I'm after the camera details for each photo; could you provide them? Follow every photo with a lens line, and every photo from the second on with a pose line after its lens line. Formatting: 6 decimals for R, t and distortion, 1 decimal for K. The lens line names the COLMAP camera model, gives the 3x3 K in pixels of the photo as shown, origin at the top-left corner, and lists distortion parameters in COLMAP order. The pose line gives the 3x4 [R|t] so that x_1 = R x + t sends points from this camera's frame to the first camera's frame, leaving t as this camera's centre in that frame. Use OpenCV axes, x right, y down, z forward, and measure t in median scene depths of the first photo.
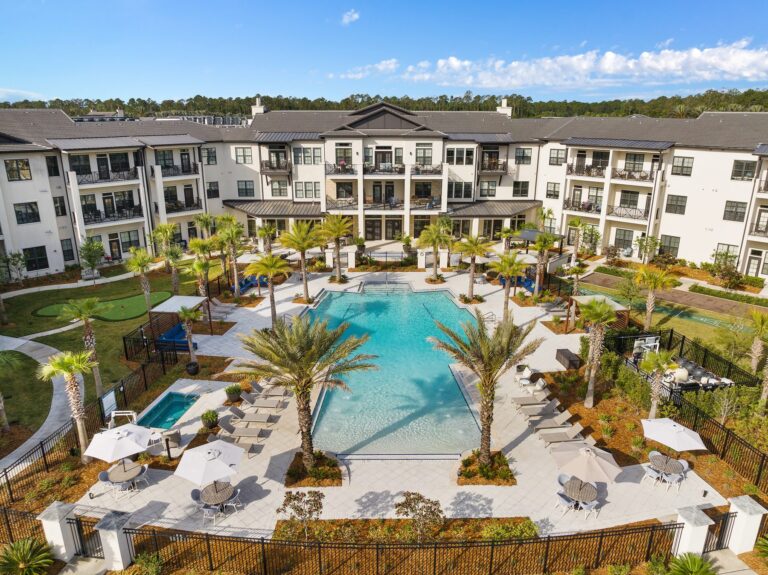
lens RADIAL K [[532.4, 0, 384.0], [0, 532.4, 287.5], [0, 0, 1]] dist [-0.035953, 0.001016]
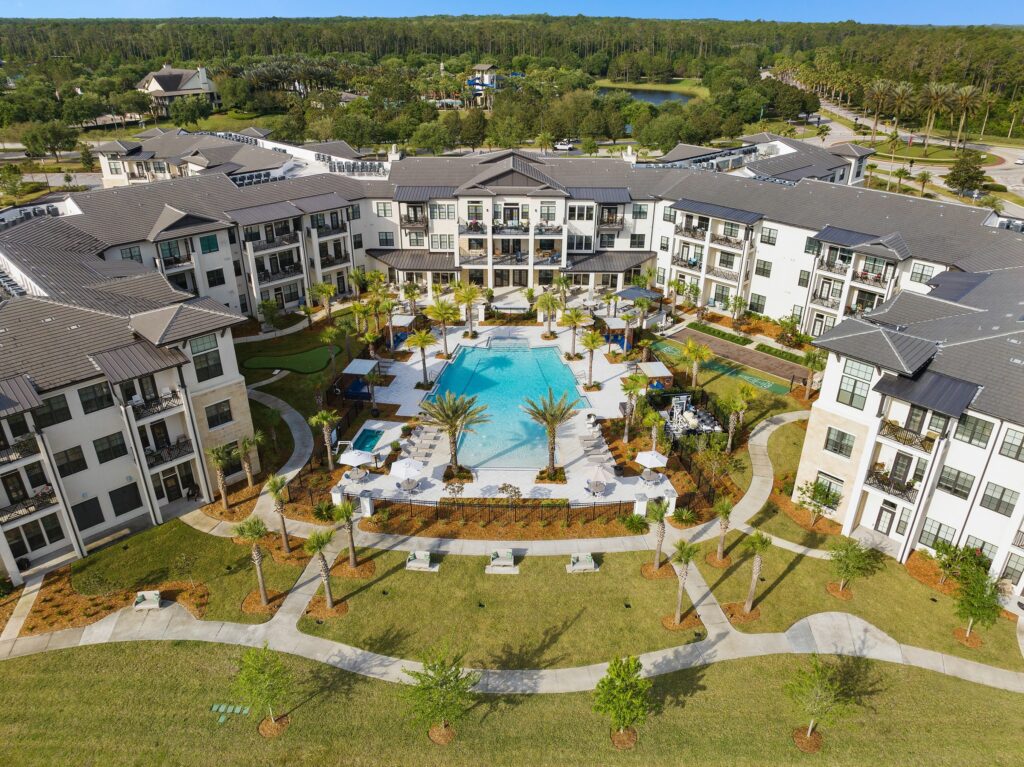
lens RADIAL K [[709.9, 0, 512.0], [0, 709.9, 383.5], [0, 0, 1]] dist [-0.035953, 0.001016]
pose [[0.999635, 0.014072, -0.023048, 0.043248], [-0.010134, 0.986601, 0.162836, -0.148895], [0.025031, -0.162543, 0.986384, -0.552631]]
